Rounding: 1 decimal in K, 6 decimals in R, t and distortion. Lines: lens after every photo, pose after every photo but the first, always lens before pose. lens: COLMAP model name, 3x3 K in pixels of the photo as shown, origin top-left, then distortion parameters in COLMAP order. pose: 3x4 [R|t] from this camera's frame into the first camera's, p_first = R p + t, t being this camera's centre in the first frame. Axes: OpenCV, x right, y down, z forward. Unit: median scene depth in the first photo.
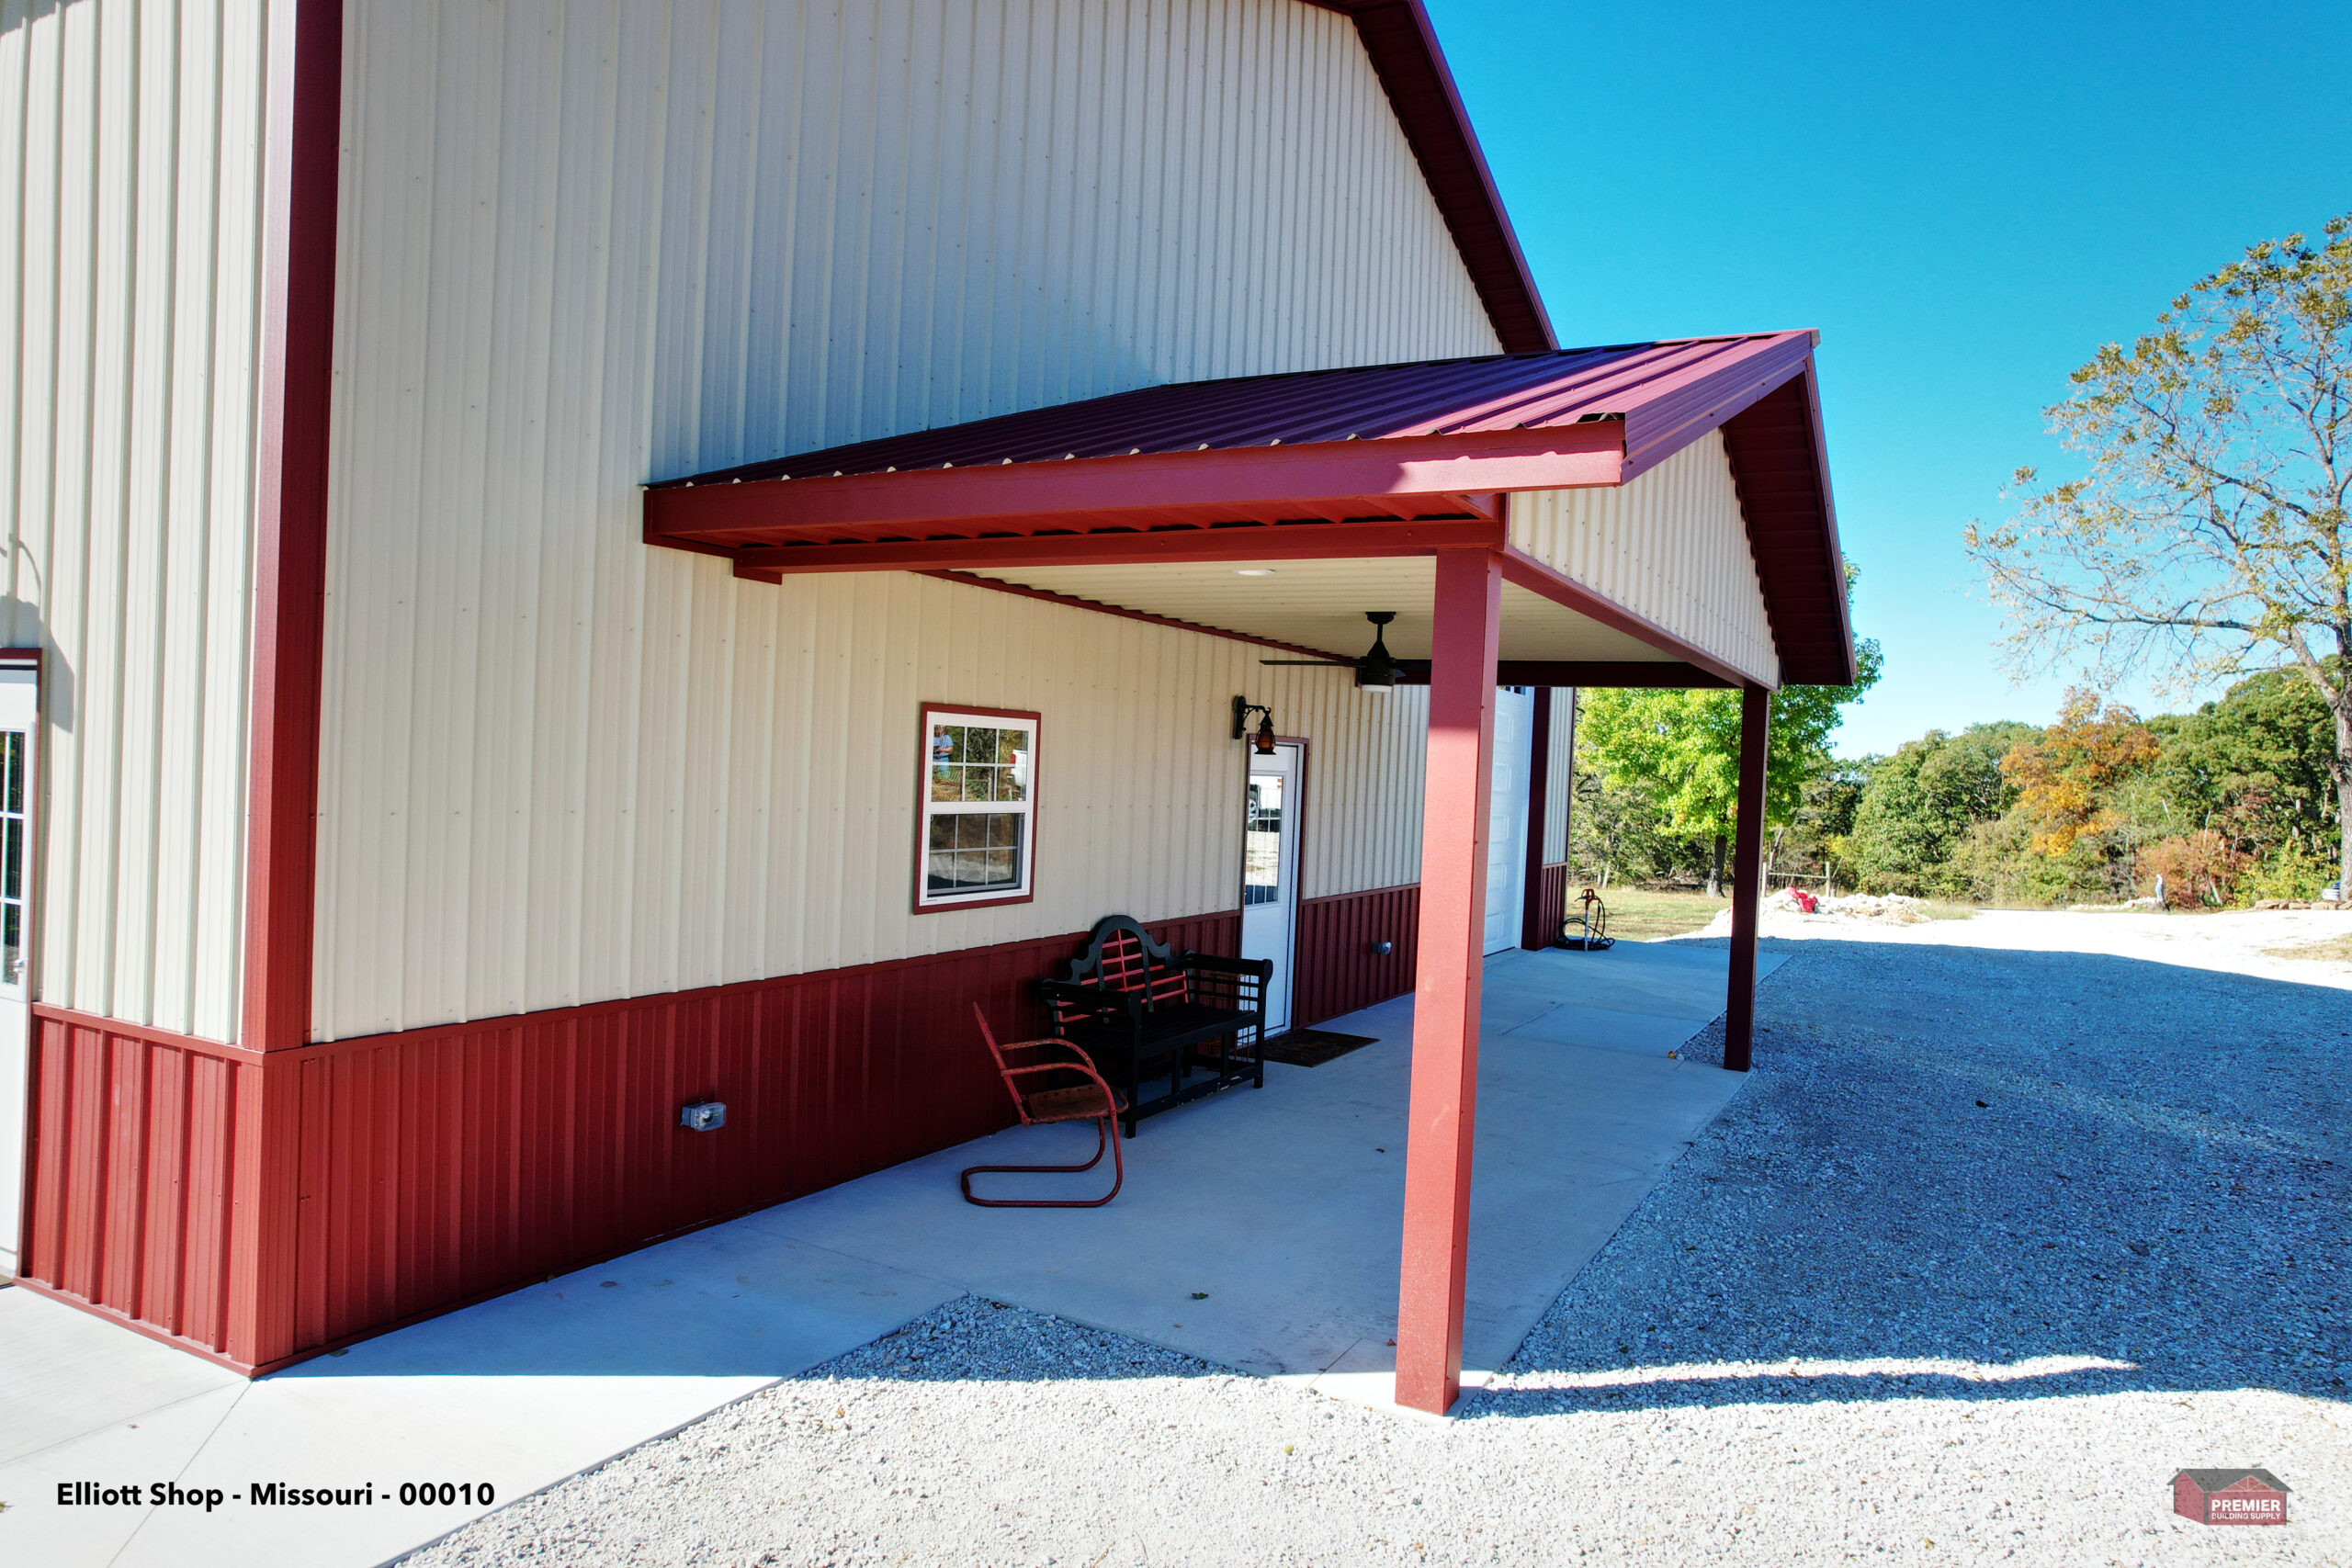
lens RADIAL K [[1505.1, 0, 1180.6], [0, 1505.1, 795.7], [0, 0, 1]] dist [-0.080863, 0.076233]
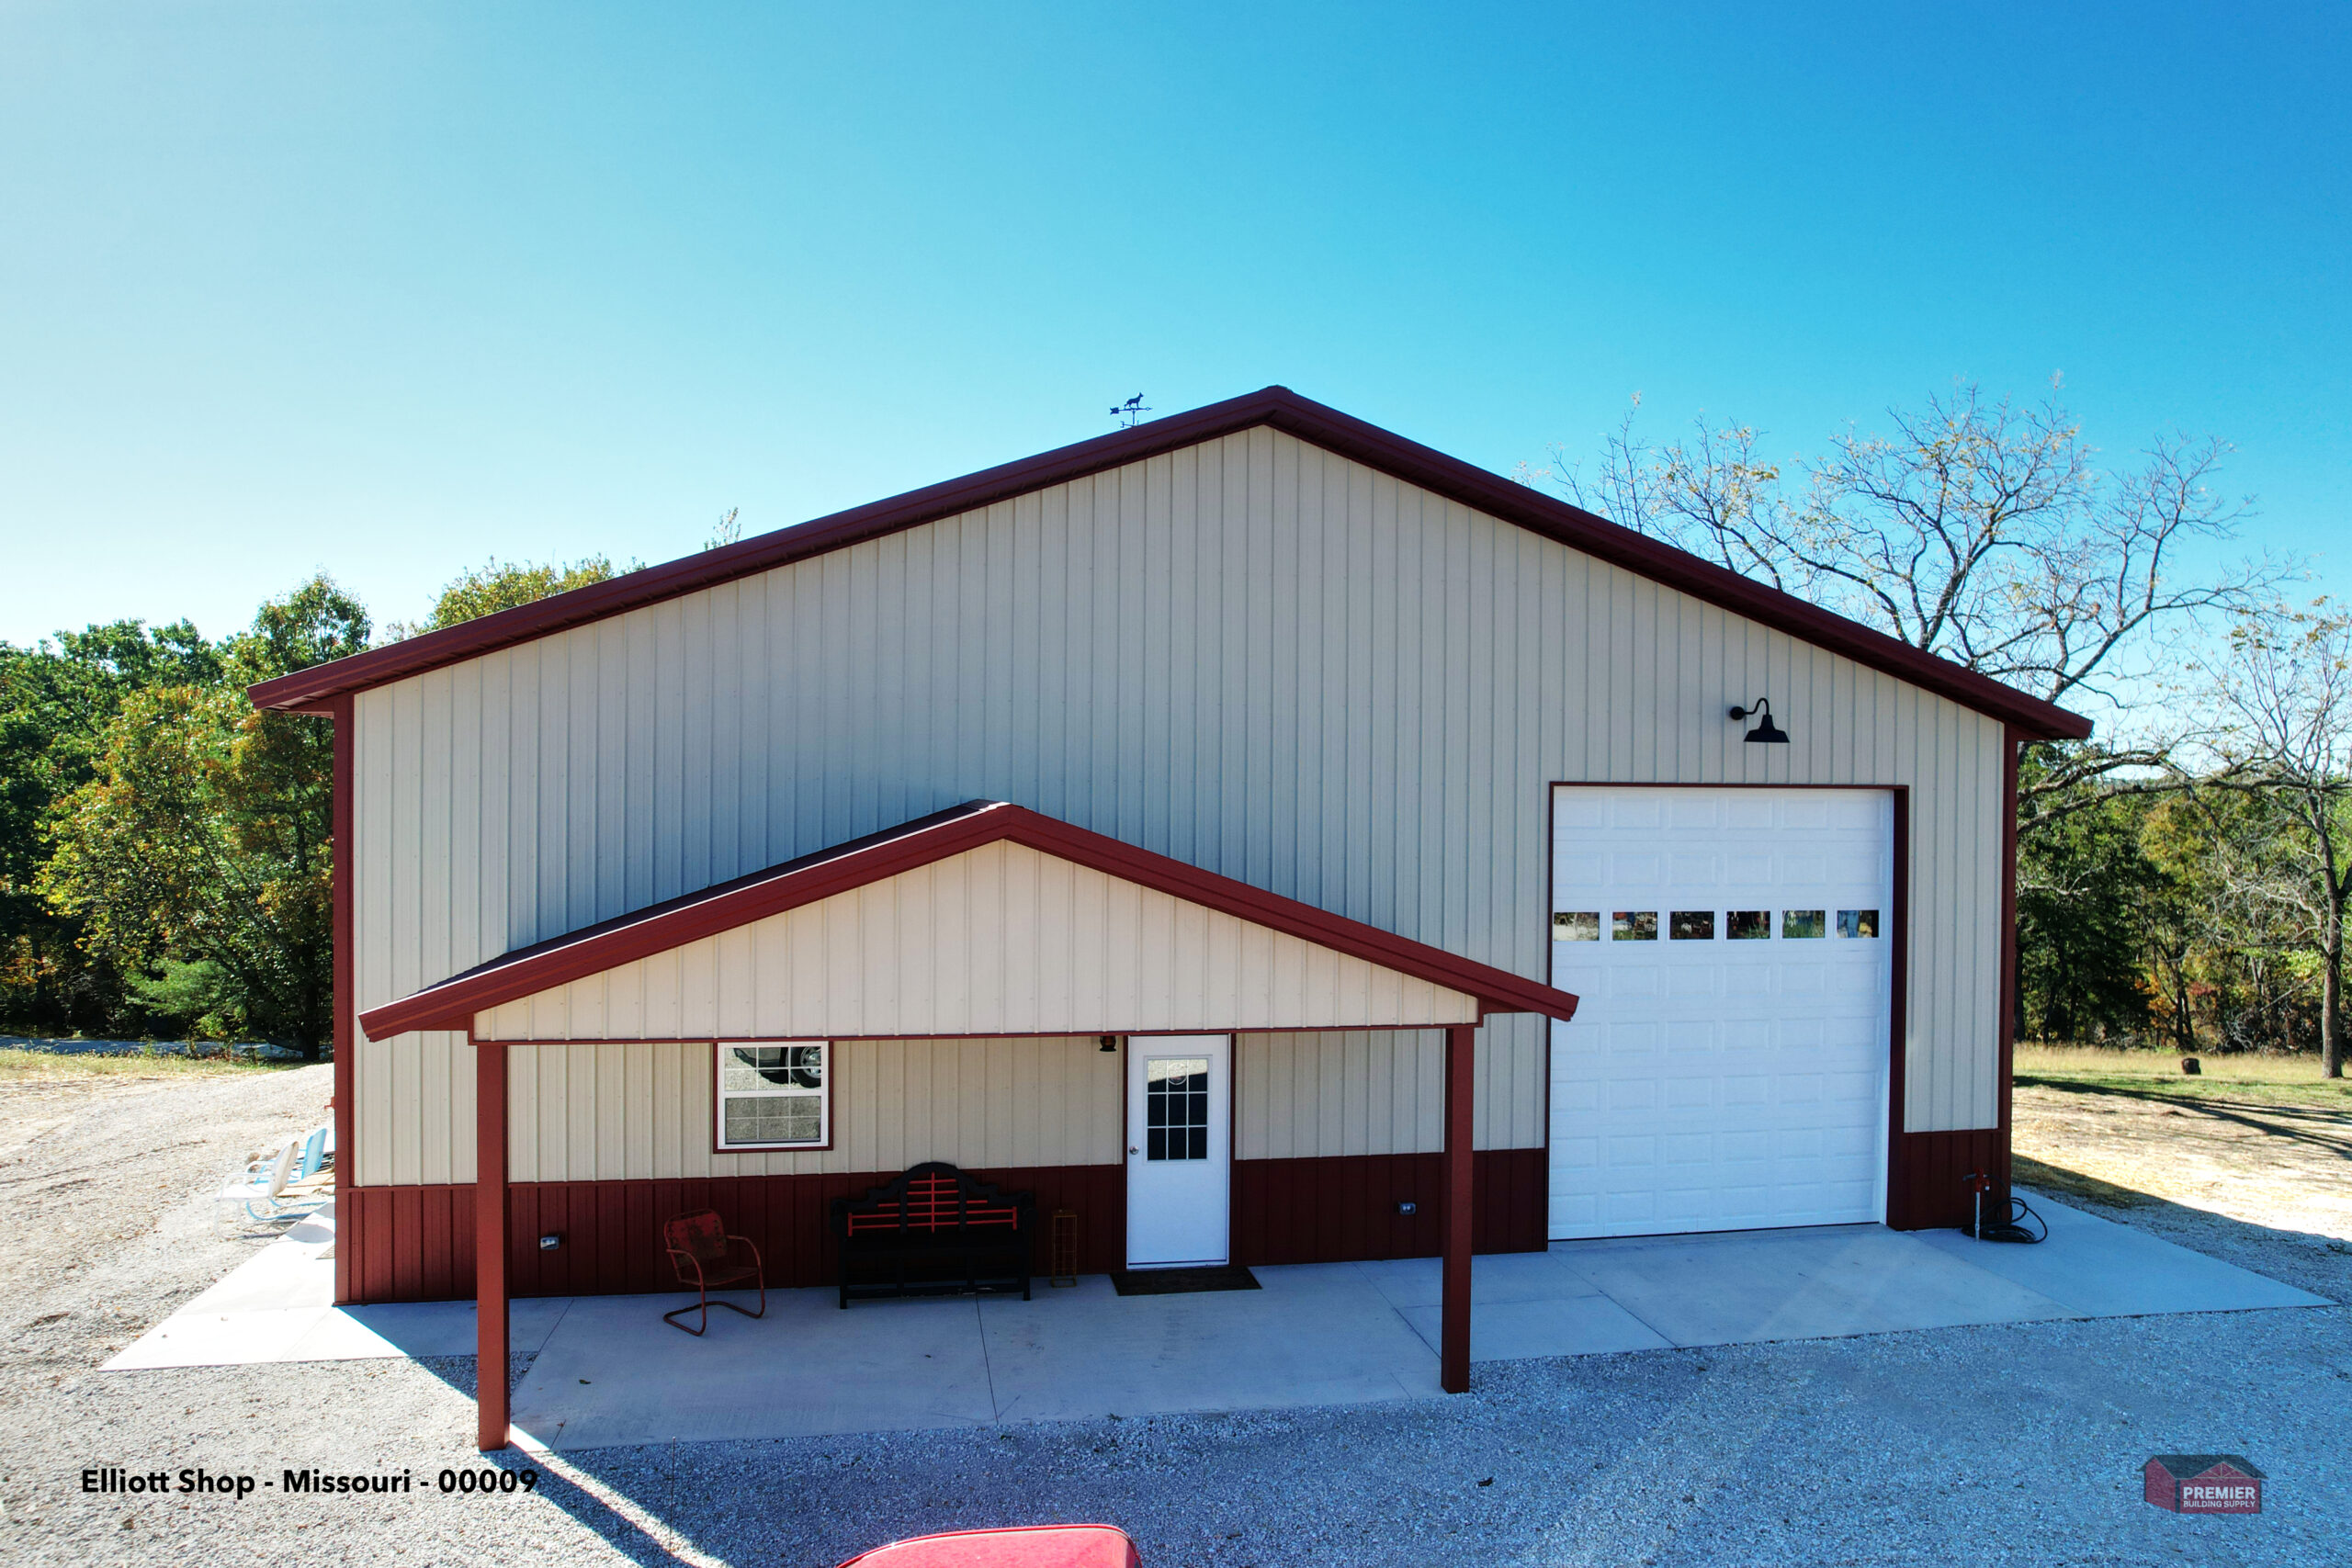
lens RADIAL K [[1567.5, 0, 1190.7], [0, 1567.5, 801.4], [0, 0, 1]] dist [-0.058610, 0.038654]
pose [[0.630302, -0.033440, -0.775629, 1.649625], [0.003259, 0.999177, -0.040430, -0.266518], [0.776343, 0.022955, 0.629893, 0.256269]]
